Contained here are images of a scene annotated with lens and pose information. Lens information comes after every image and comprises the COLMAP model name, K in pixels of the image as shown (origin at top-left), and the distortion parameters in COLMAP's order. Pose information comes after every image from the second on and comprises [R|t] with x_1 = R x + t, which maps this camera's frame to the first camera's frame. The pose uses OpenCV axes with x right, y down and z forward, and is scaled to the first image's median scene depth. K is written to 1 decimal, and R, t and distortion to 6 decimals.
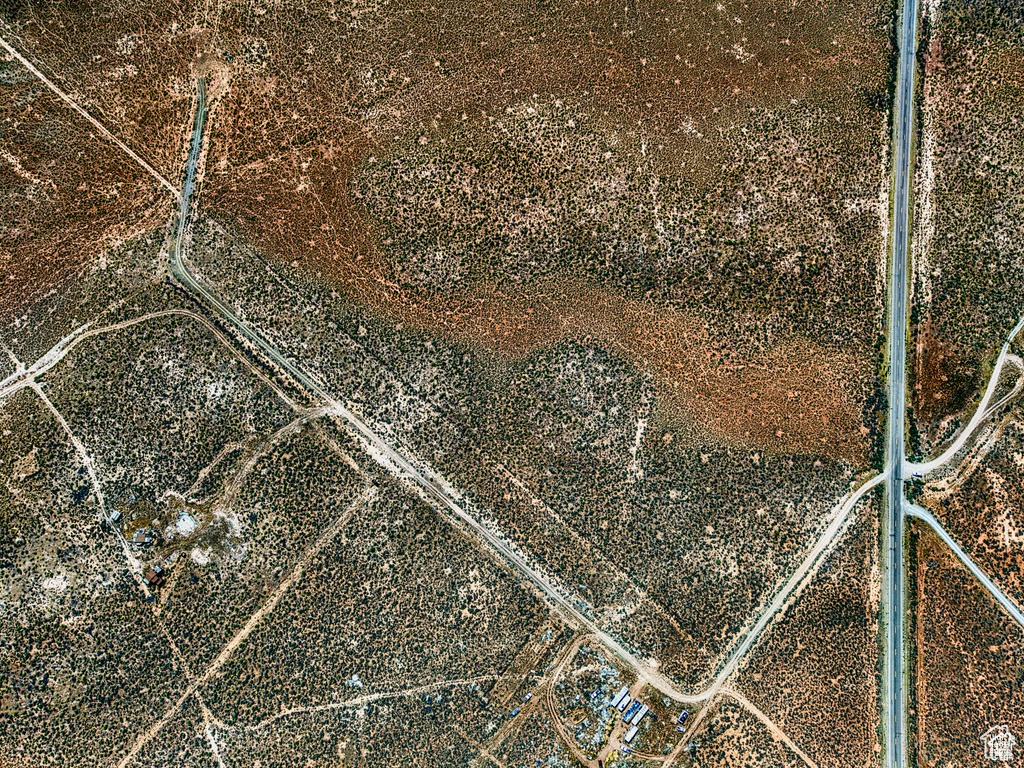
lens RADIAL K [[682.9, 0, 513.3], [0, 682.9, 382.9], [0, 0, 1]] dist [0.026767, -0.021569]
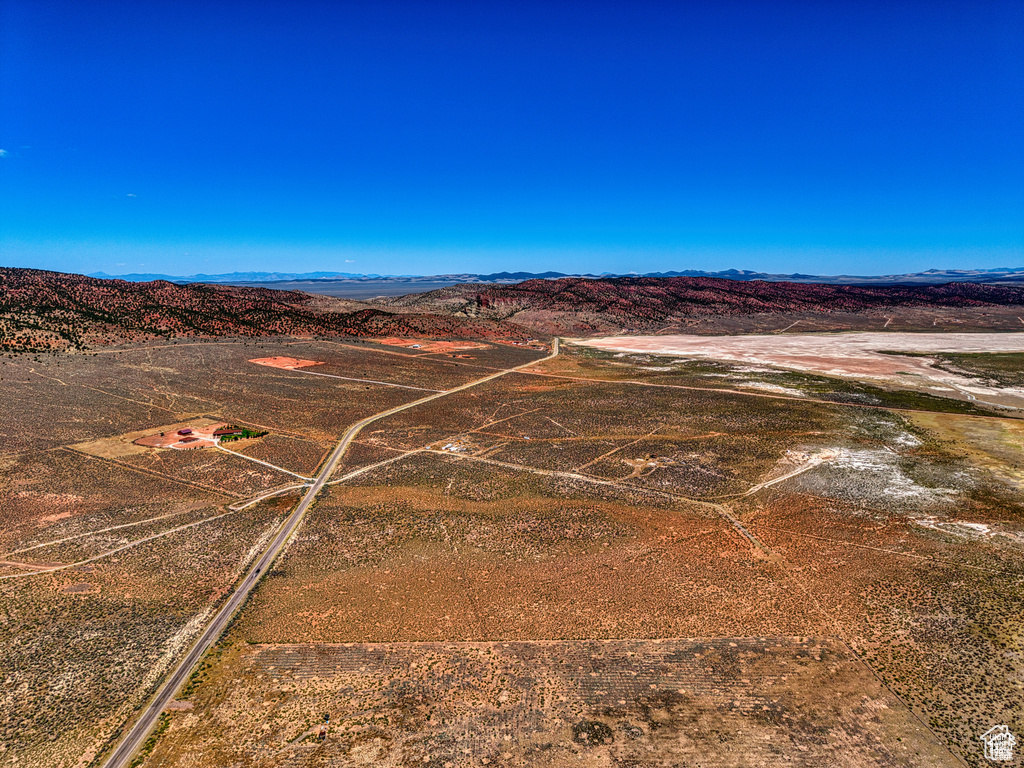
lens RADIAL K [[682.9, 0, 513.3], [0, 682.9, 382.9], [0, 0, 1]] dist [0.026767, -0.021569]
pose [[-0.987167, 0.012465, -0.159202, 0.310991], [-0.159536, -0.033323, 0.986630, -1.859884], [0.006994, 0.999367, 0.034884, 0.639333]]
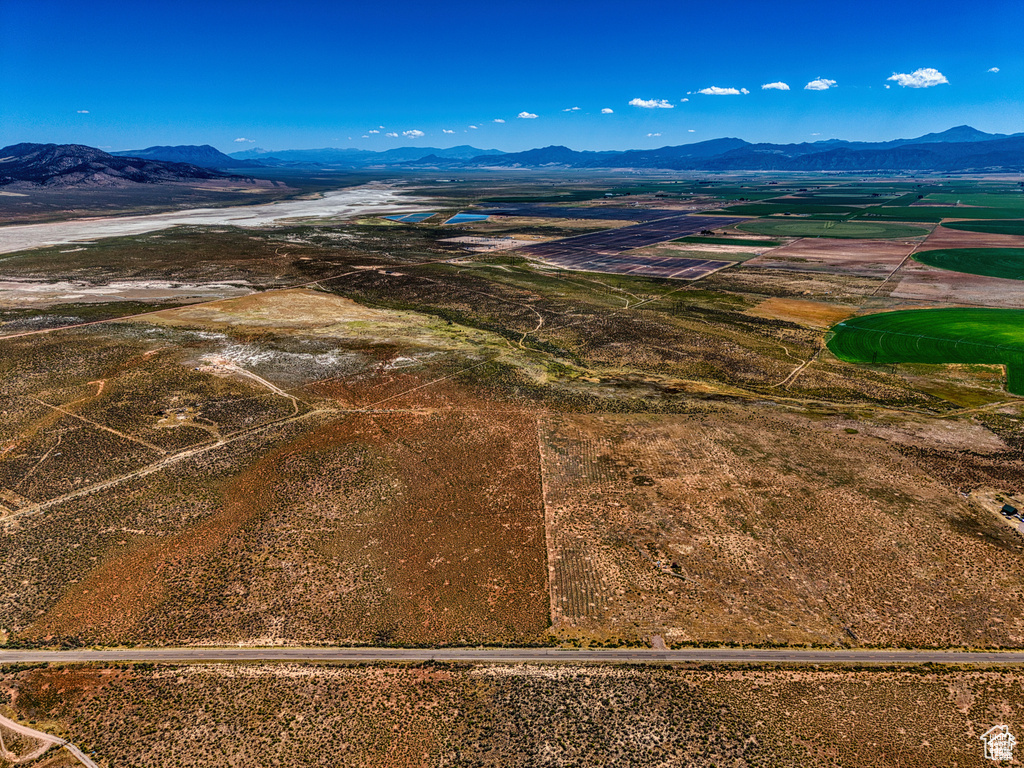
lens RADIAL K [[682.9, 0, 513.3], [0, 682.9, 382.9], [0, 0, 1]] dist [0.026767, -0.021569]
pose [[0.106031, 0.295864, -0.949327, 1.478873], [-0.986489, 0.151204, -0.063058, -0.628858], [0.124886, 0.943187, 0.307899, 0.393518]]
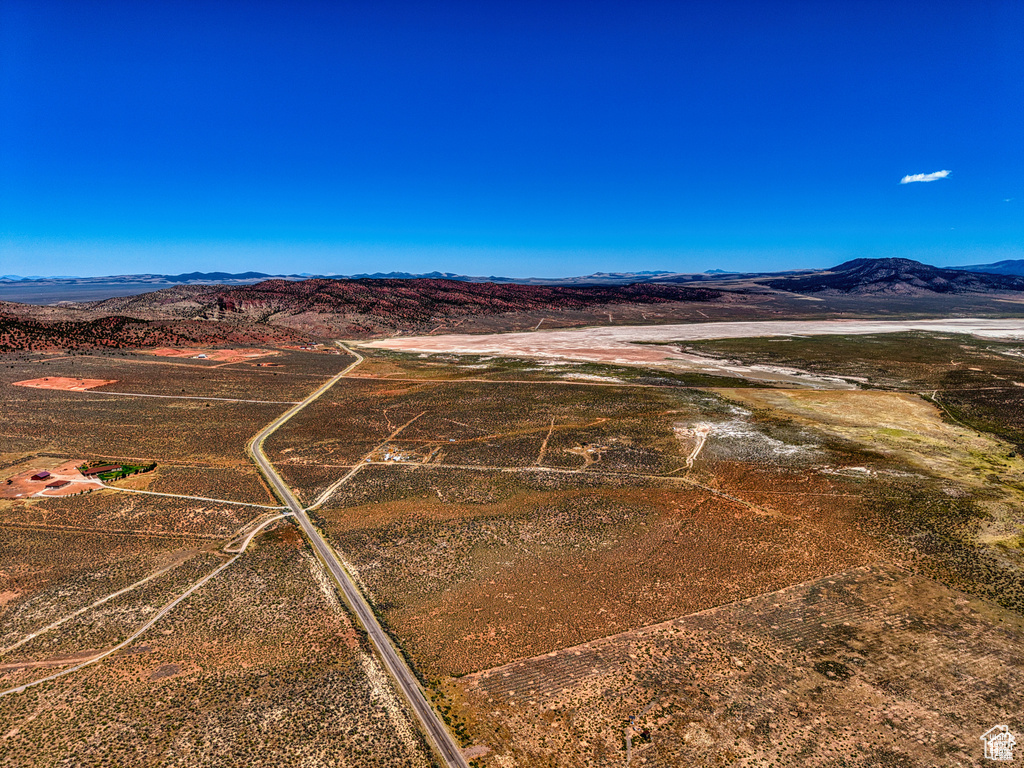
lens RADIAL K [[682.9, 0, 513.3], [0, 682.9, 382.9], [0, 0, 1]] dist [0.026767, -0.021569]
pose [[-0.831517, 0.073735, -0.550584, 1.025616], [-0.552484, -0.006644, 0.833497, -1.598203], [0.057800, 0.997256, 0.046262, 0.619183]]
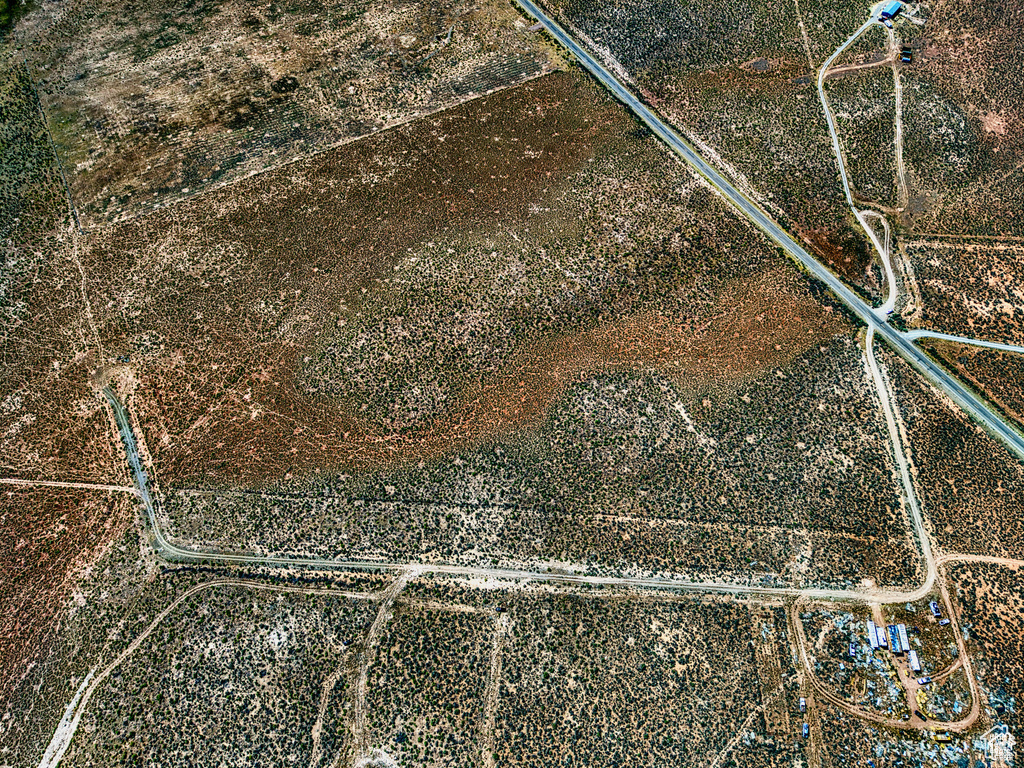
lens RADIAL K [[682.9, 0, 513.3], [0, 682.9, 382.9], [0, 0, 1]] dist [0.026767, -0.021569]
pose [[0.806593, -0.499706, 0.315754, -0.313161], [0.586853, 0.740936, -0.326523, 0.221878], [-0.070788, 0.448673, 0.890888, 0.098057]]
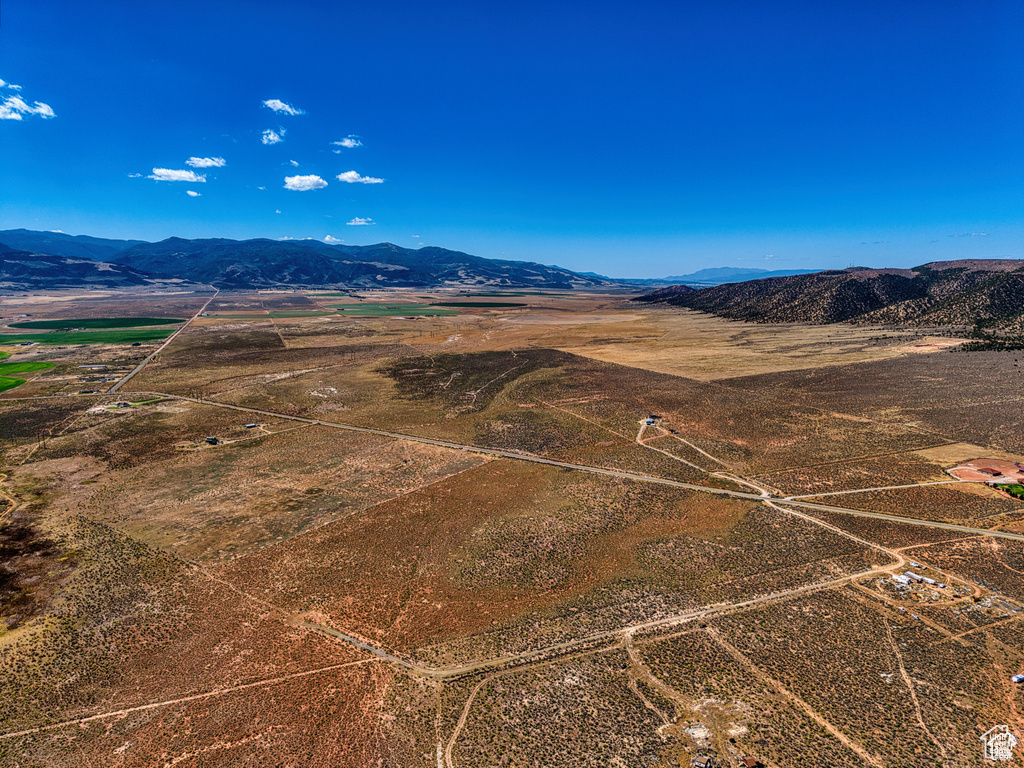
lens RADIAL K [[674.8, 0, 514.9], [0, 674.8, 417.3], [0, 0, 1]] dist [0.032316, -0.028450]
pose [[0.477834, -0.189241, 0.857824, -1.257012], [0.872923, 0.211662, -0.439551, 0.293533], [-0.098388, 0.958847, 0.266332, 0.373564]]
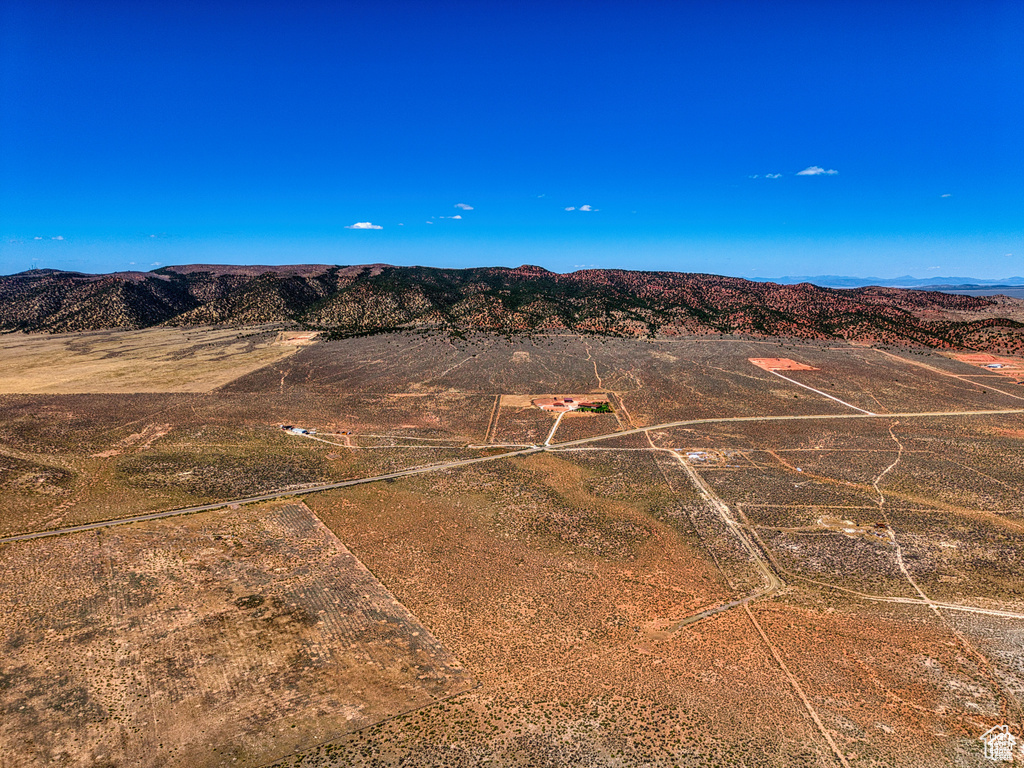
lens RADIAL K [[682.9, 0, 513.3], [0, 682.9, 382.9], [0, 0, 1]] dist [0.026767, -0.021569]
pose [[-0.624239, -0.127184, 0.770811, -1.167880], [0.774863, 0.024941, 0.631637, -1.429429], [-0.099559, 0.991566, 0.082981, 0.579111]]
